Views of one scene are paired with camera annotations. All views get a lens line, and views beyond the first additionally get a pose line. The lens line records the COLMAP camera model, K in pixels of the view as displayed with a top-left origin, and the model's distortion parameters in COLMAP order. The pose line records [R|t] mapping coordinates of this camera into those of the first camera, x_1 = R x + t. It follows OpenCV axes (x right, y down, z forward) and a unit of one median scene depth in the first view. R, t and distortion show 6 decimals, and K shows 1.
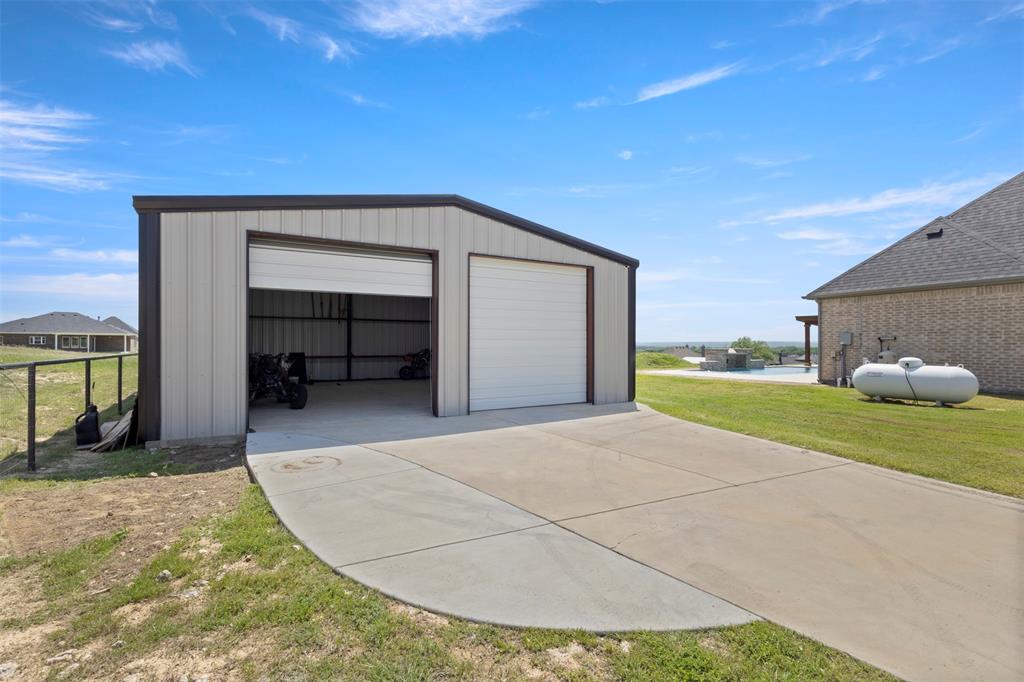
lens RADIAL K [[473.6, 0, 512.0], [0, 473.6, 341.0], [0, 0, 1]] dist [0.000239, -0.000029]
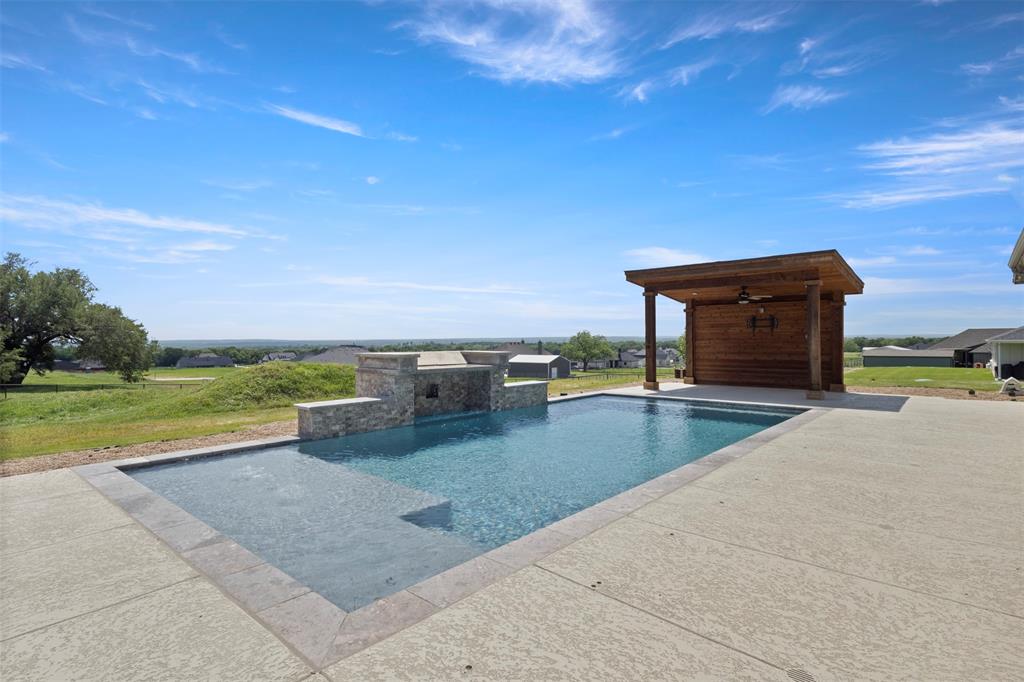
lens RADIAL K [[527.5, 0, 512.0], [0, 527.5, 341.0], [0, 0, 1]] dist [0.000335, -0.000029]
pose [[0.952105, -0.004063, 0.305743, 0.060452], [0.001339, 0.999958, 0.009119, 0.000748], [-0.305767, -0.008273, 0.952070, 0.098339]]
